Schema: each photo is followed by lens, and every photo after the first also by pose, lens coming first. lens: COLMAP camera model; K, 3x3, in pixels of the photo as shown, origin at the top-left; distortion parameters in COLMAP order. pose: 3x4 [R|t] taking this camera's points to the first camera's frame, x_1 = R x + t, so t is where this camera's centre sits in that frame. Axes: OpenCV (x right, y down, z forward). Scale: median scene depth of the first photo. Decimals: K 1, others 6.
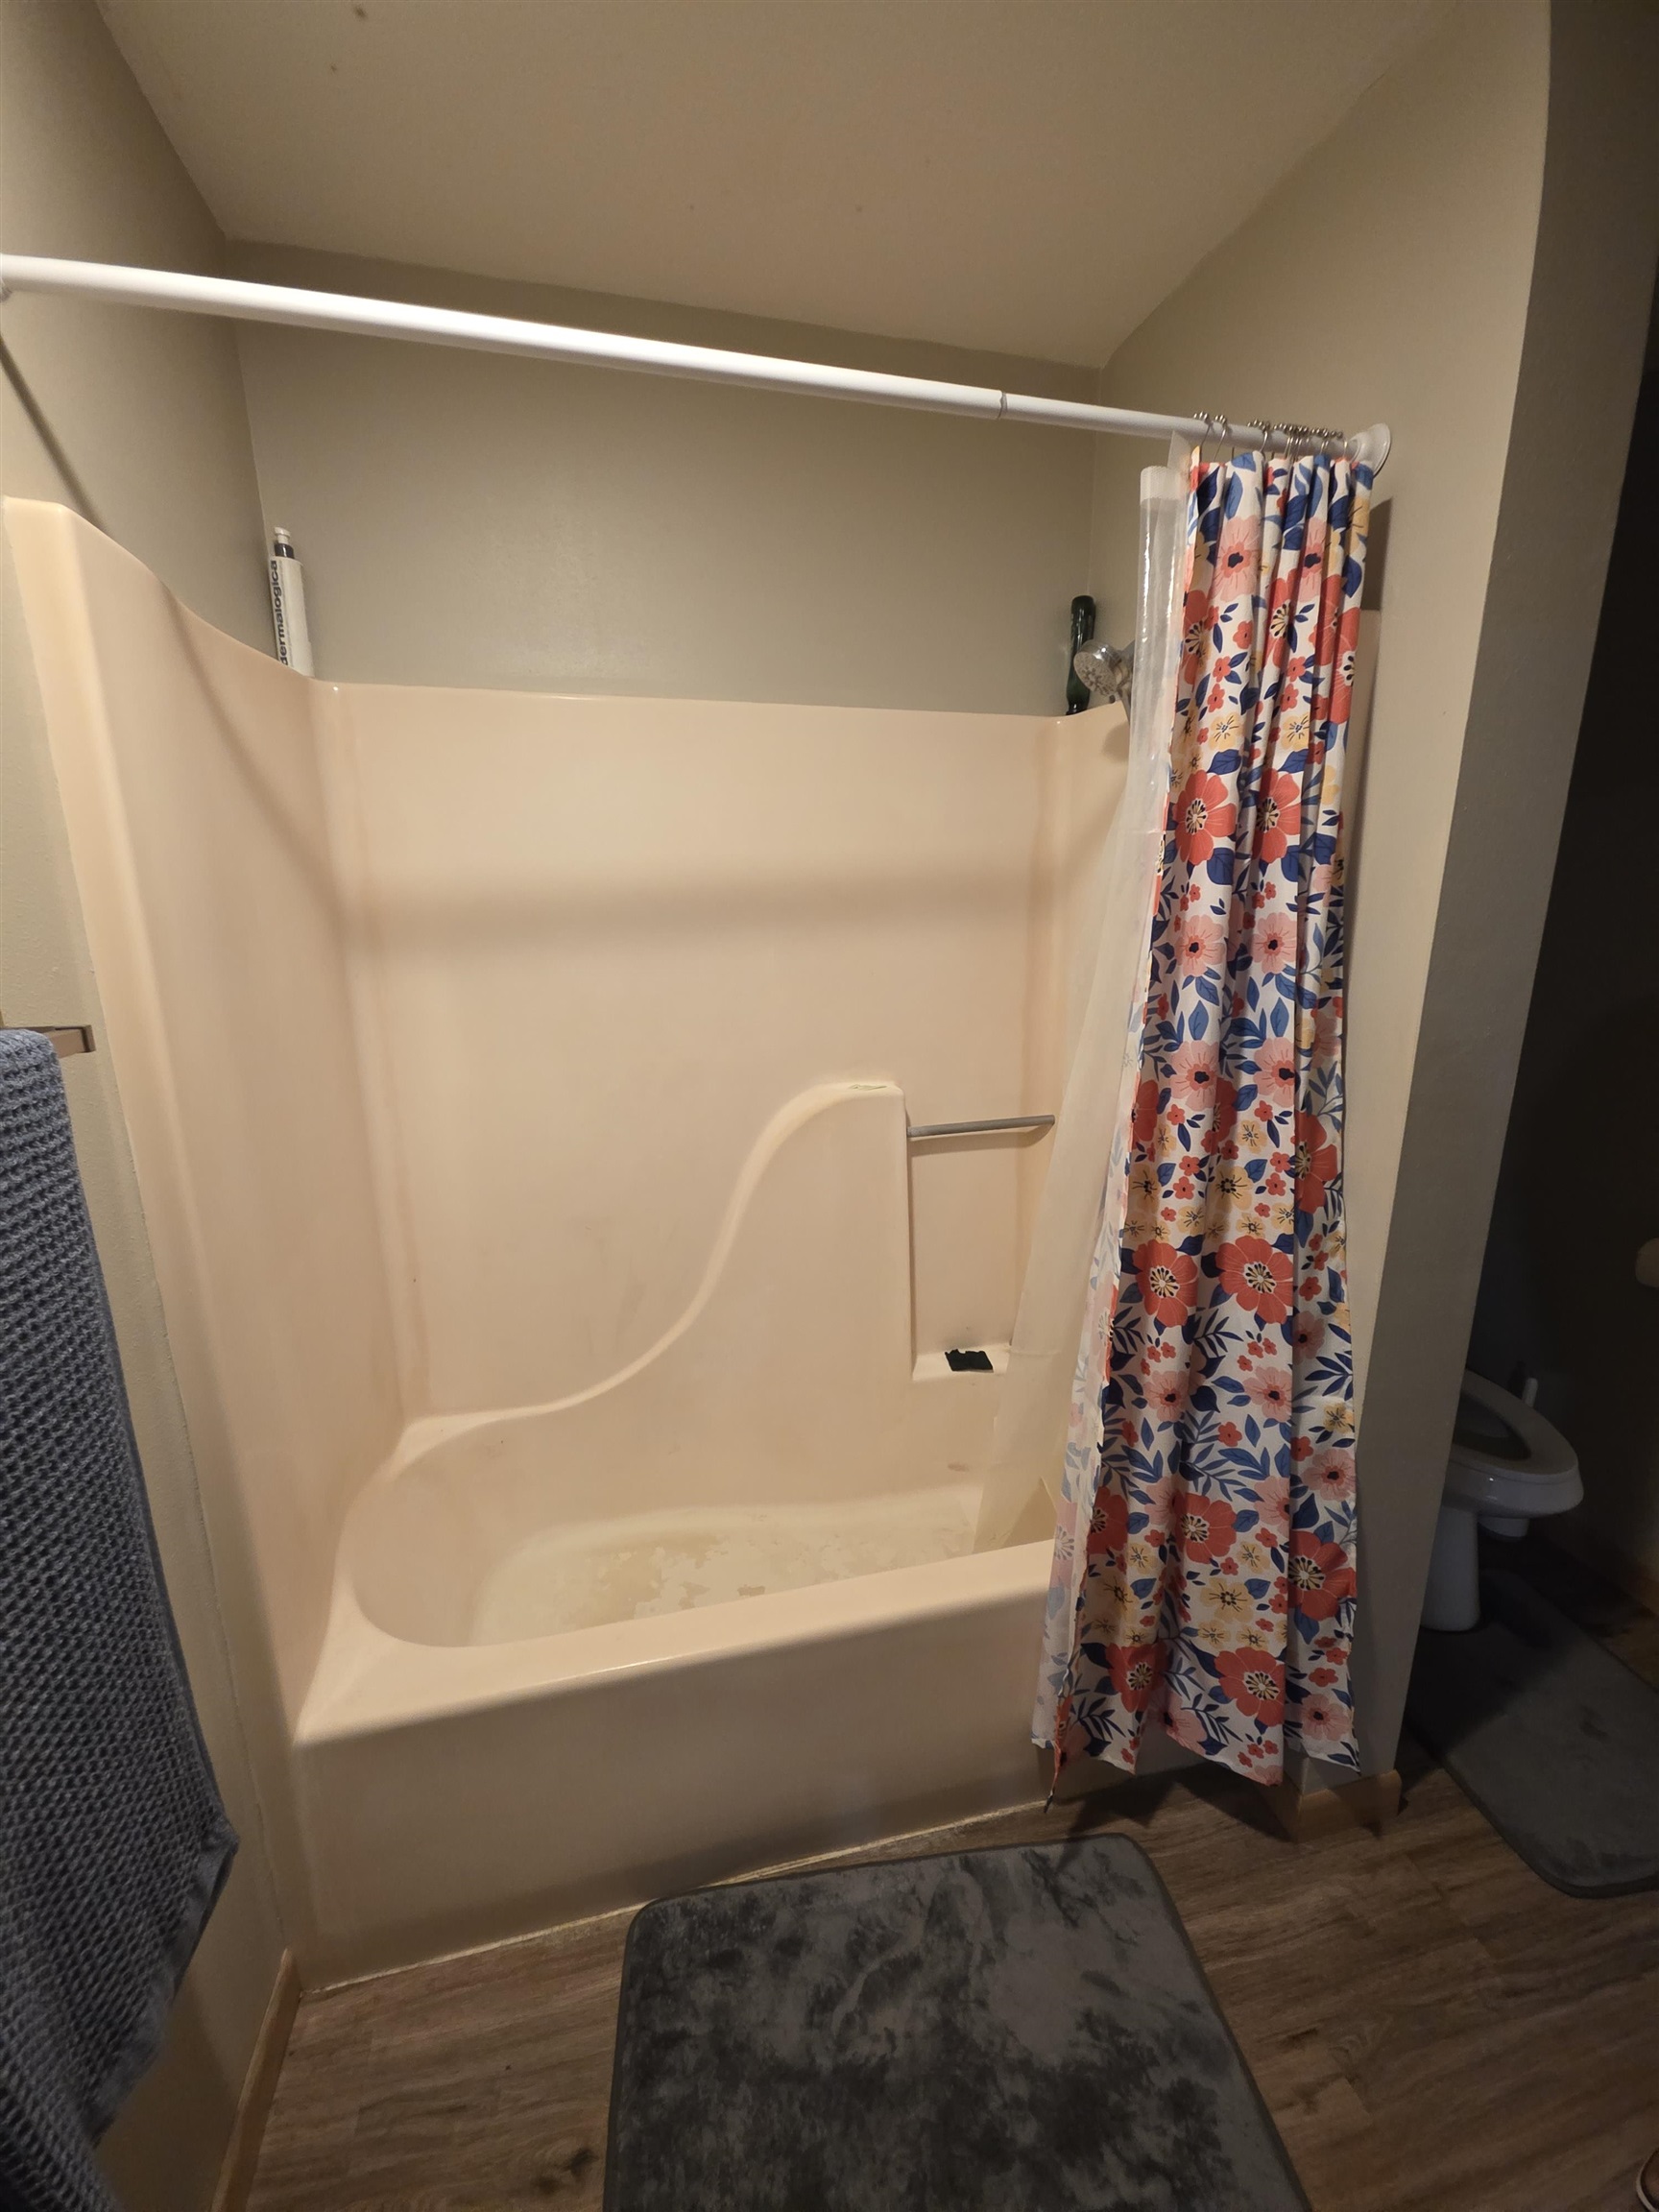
lens RADIAL K [[875.3, 0, 829.5], [0, 875.3, 1106.0], [0, 0, 1]] dist [0.011879, -0.009939]
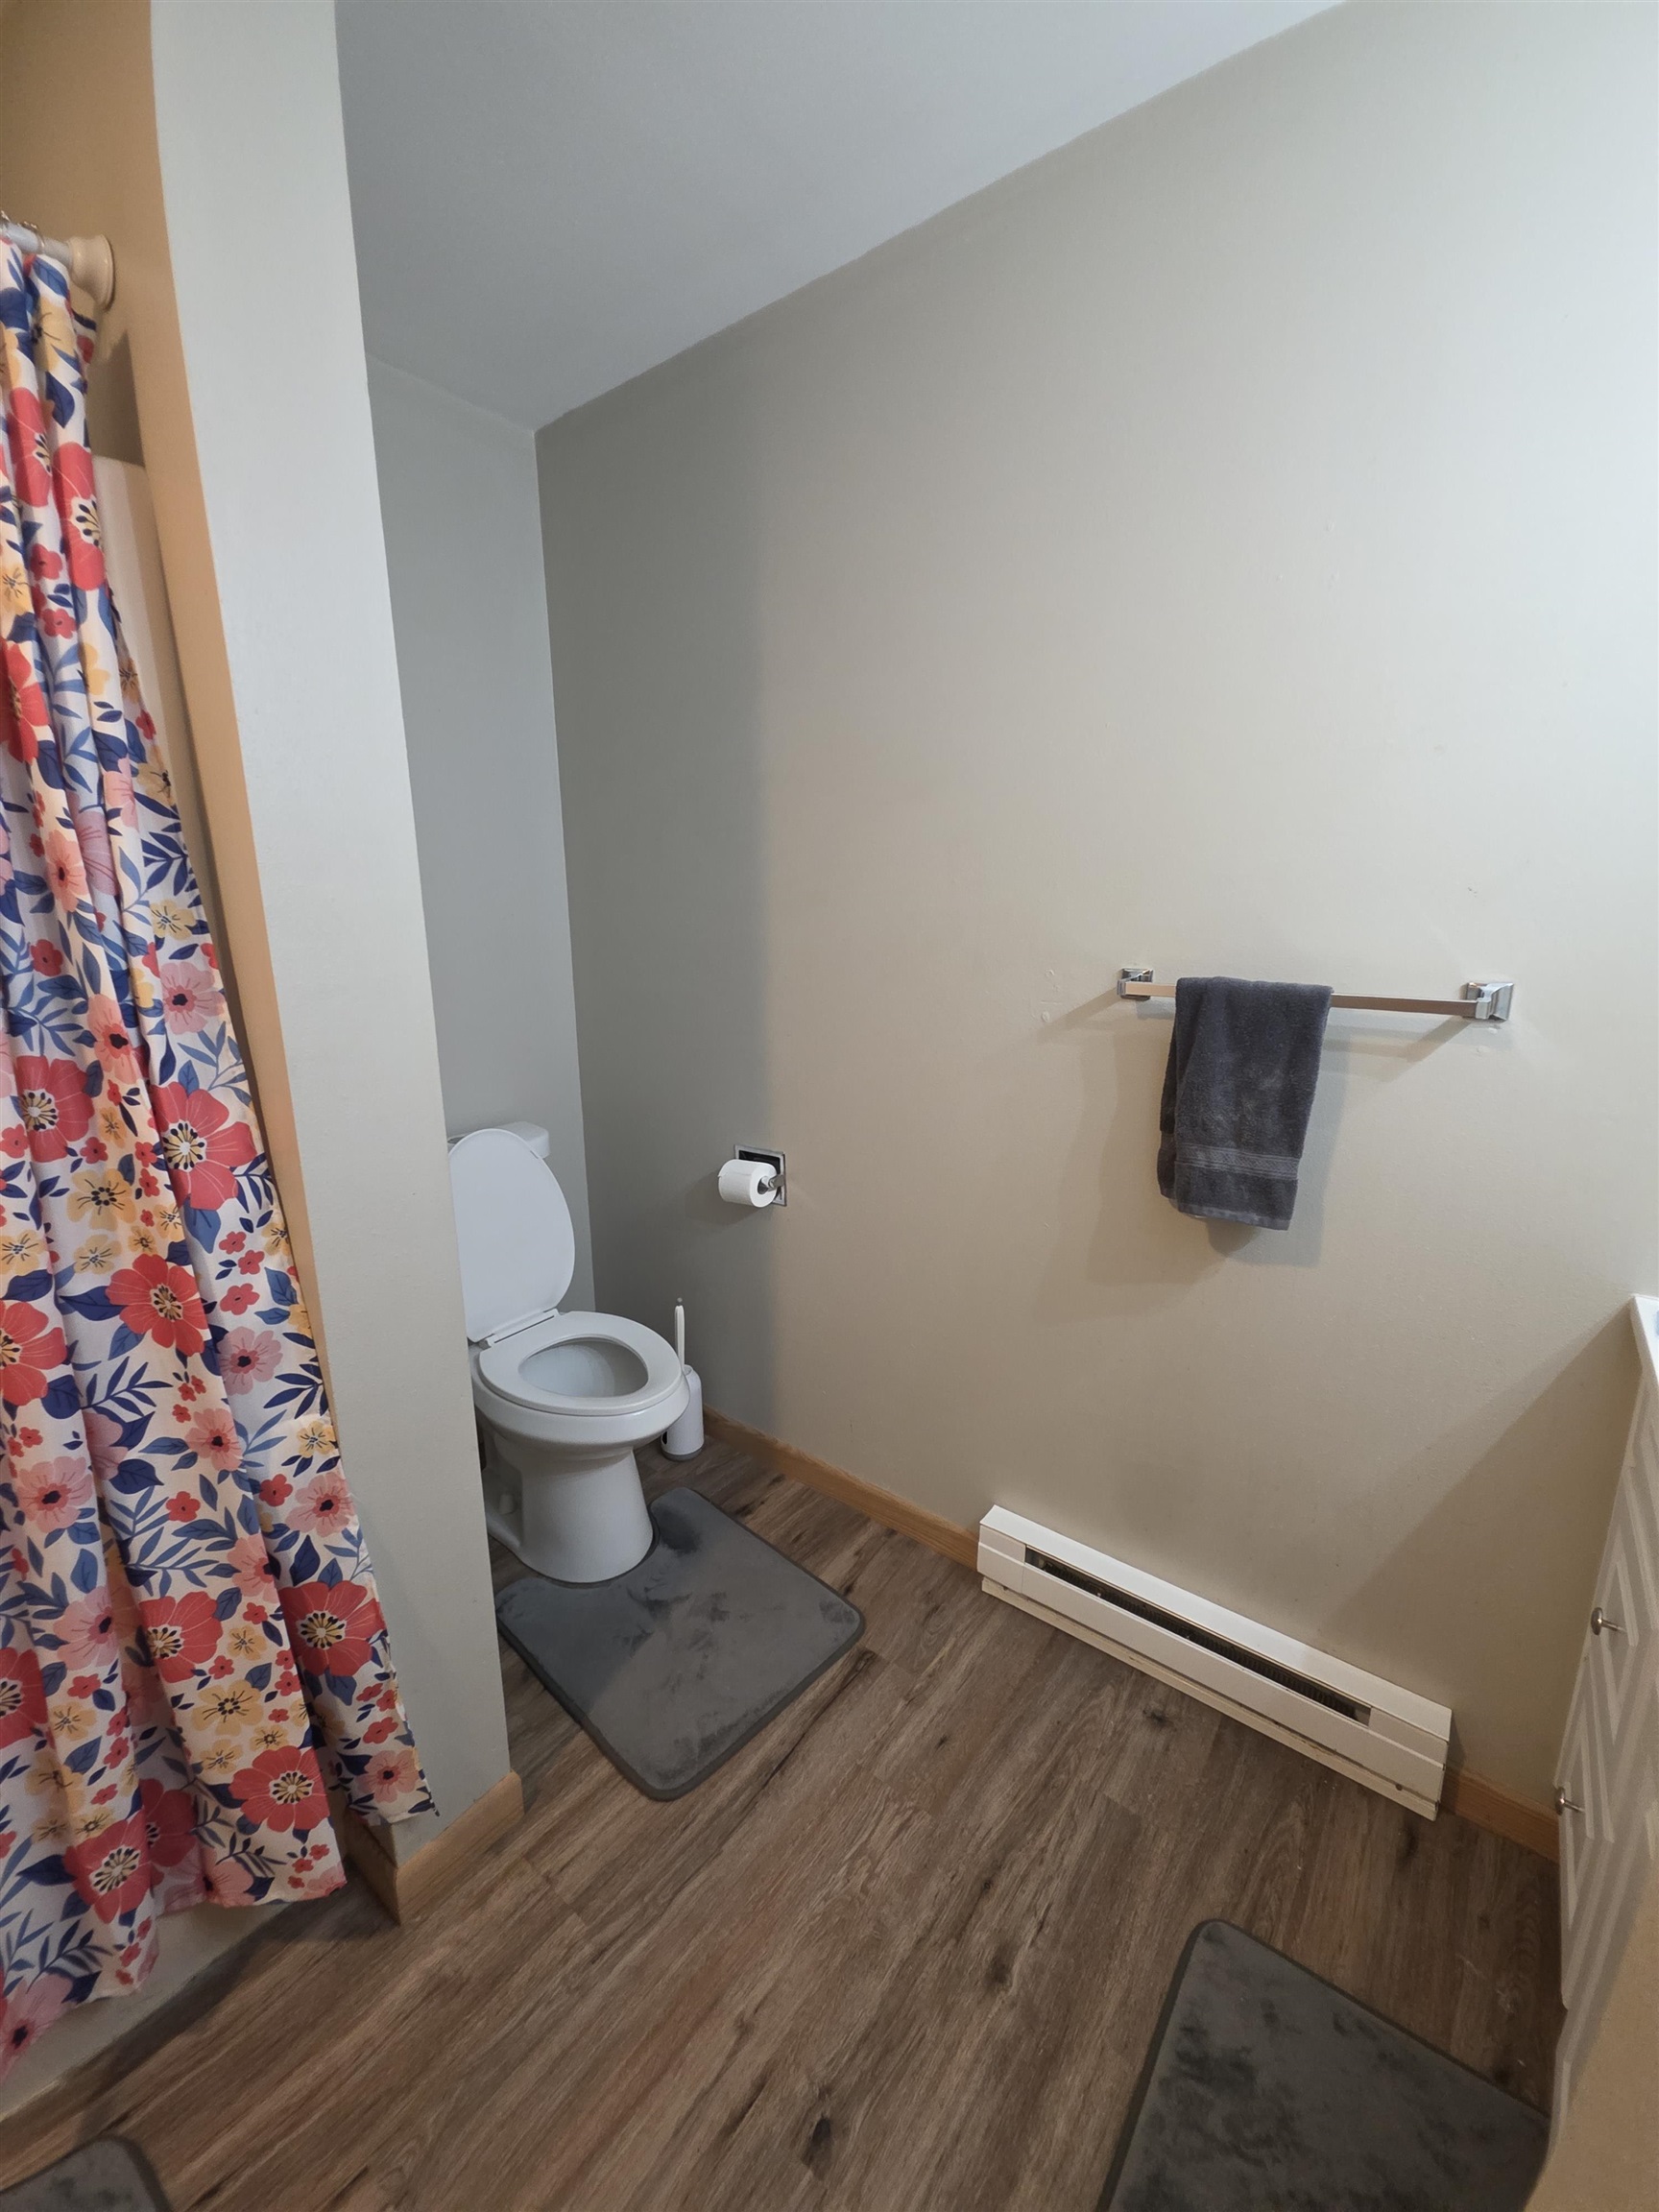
lens RADIAL K [[875.3, 0, 829.5], [0, 875.3, 1106.0], [0, 0, 1]] dist [0.011879, -0.009939]
pose [[0.775642, -0.142984, 0.614764, 0.481087], [0.153892, 0.987450, 0.035501, 0.082908], [-0.612124, 0.067071, 0.787912, 0.006167]]
